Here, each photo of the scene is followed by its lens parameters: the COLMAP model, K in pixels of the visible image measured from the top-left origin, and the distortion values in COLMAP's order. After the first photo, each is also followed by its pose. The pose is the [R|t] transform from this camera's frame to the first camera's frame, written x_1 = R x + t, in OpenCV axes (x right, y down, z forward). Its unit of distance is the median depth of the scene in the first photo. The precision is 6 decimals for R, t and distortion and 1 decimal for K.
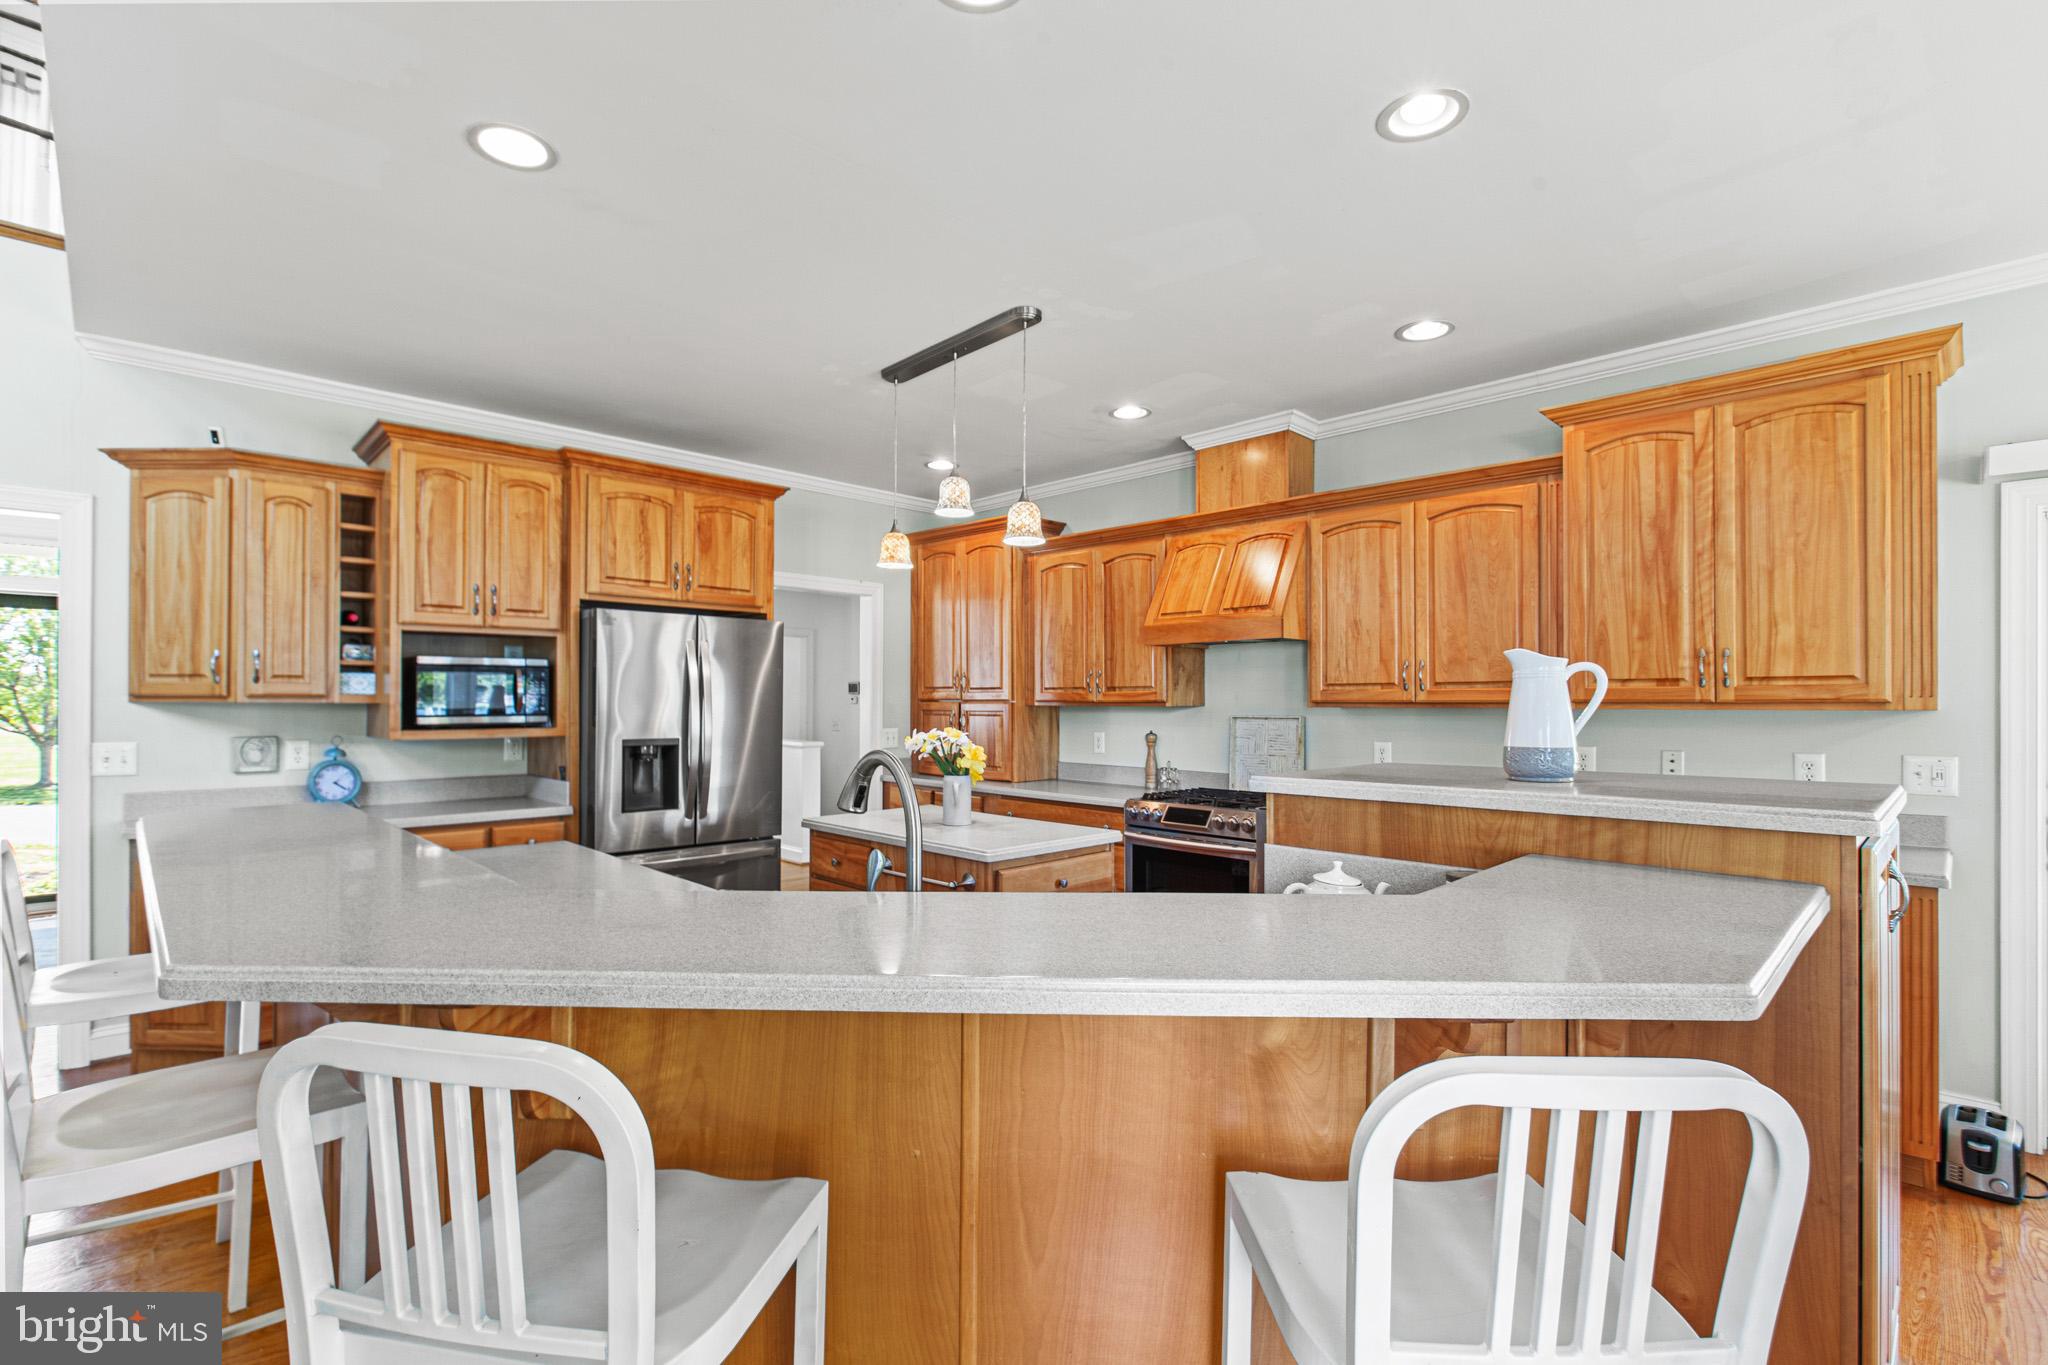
lens RADIAL K [[941.5, 0, 1012.6], [0, 941.5, 698.8], [0, 0, 1]] dist [-0.017167, -0.000188]
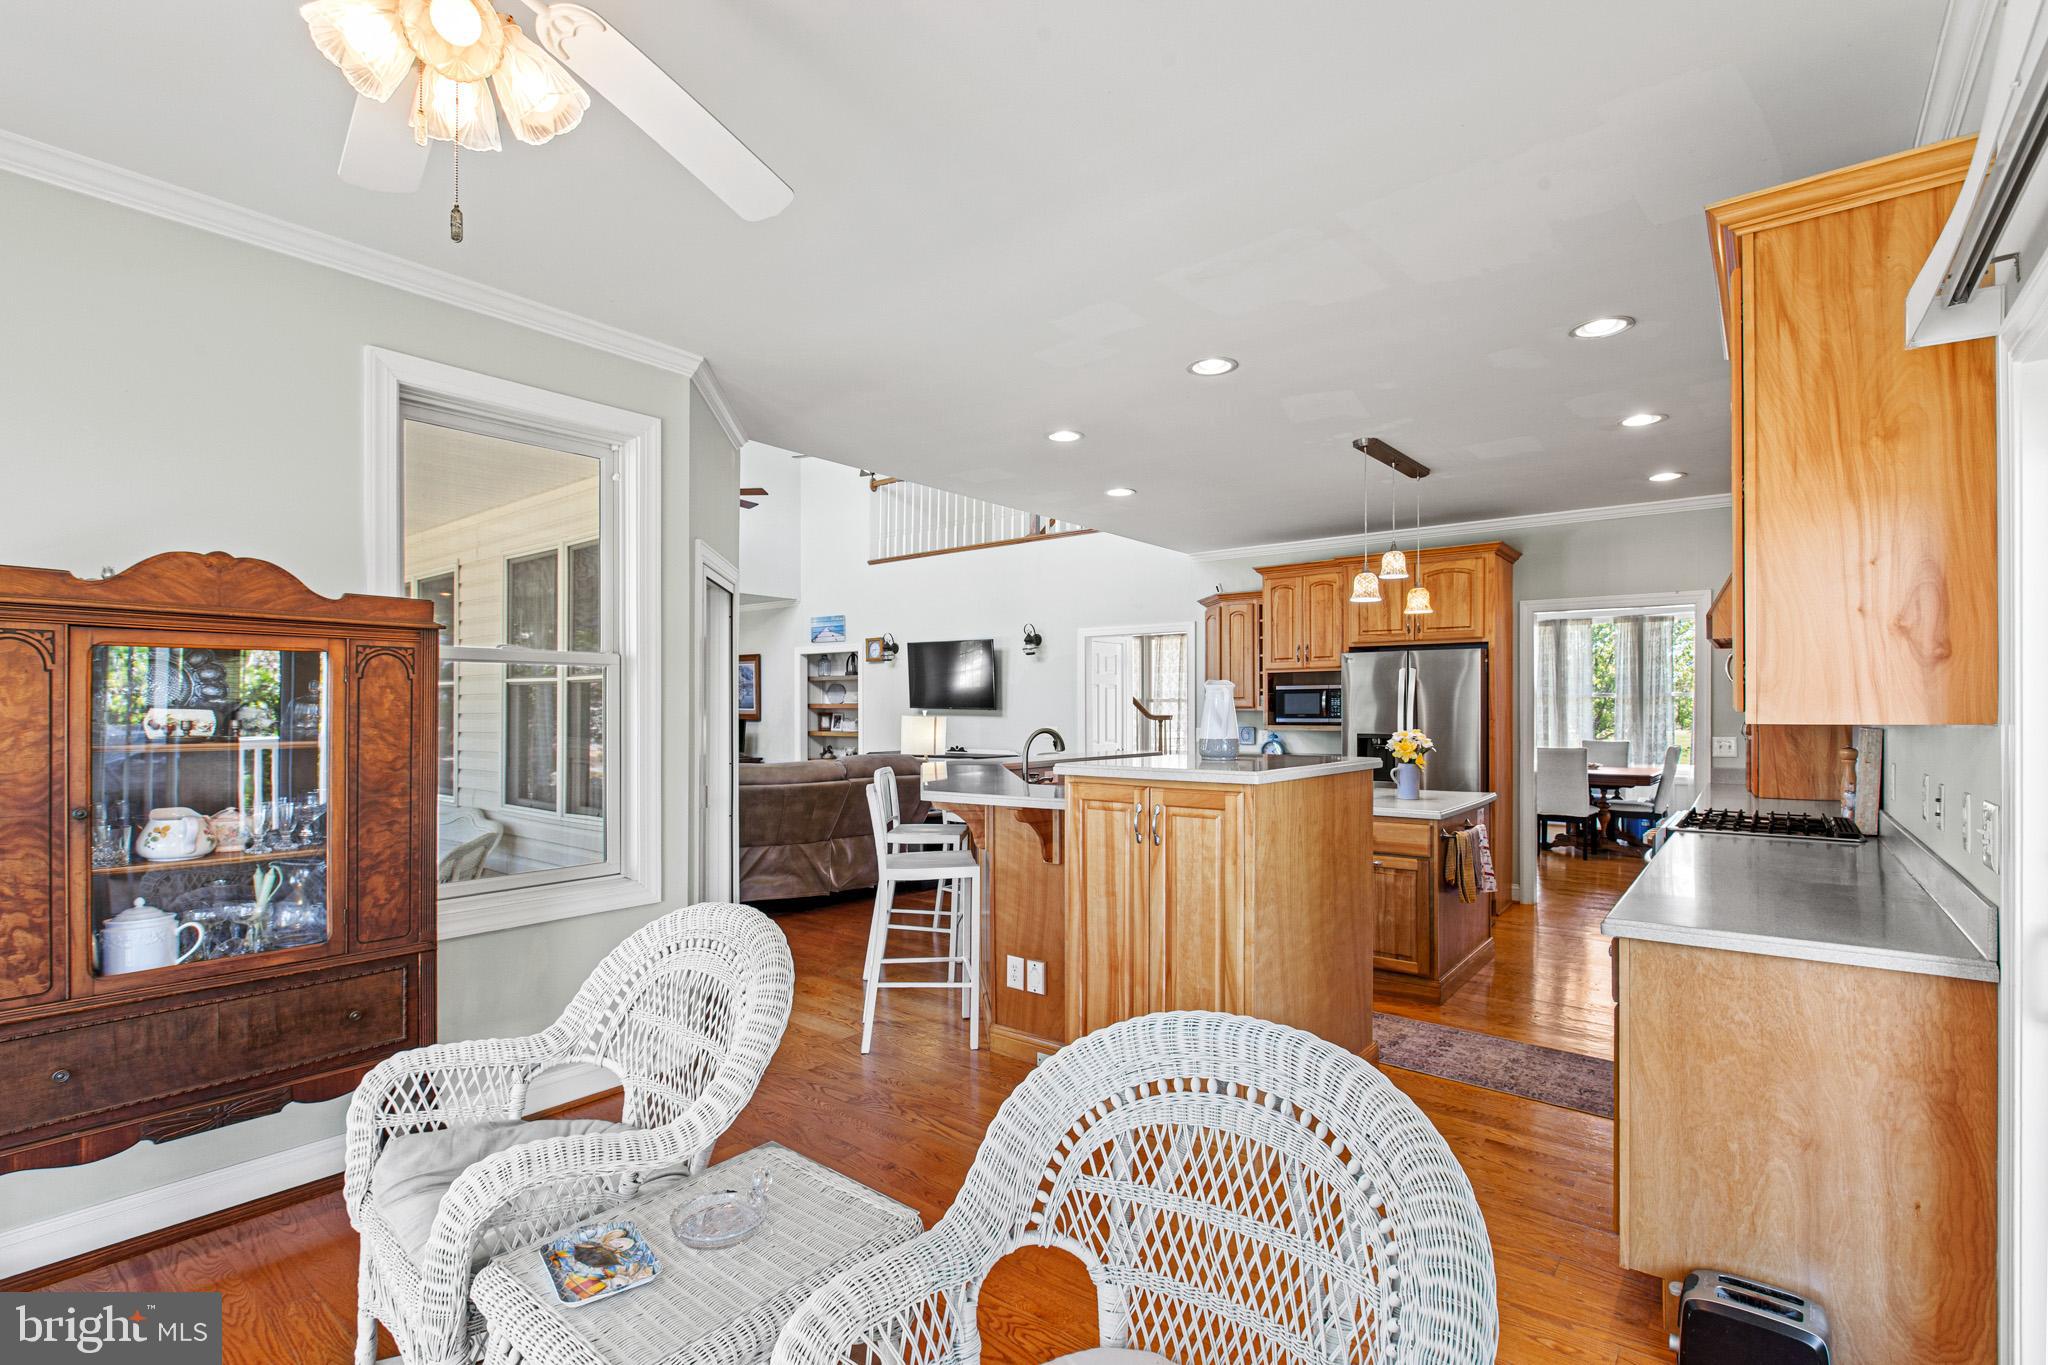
lens RADIAL K [[941.5, 0, 1018.4], [0, 941.5, 695.2], [0, 0, 1]] dist [-0.017167, -0.000188]
pose [[0.126931, -0.013312, -0.991822, 1.205107], [0.003173, 0.999910, -0.013014, -0.001918], [0.991906, -0.001495, 0.126962, 0.239519]]
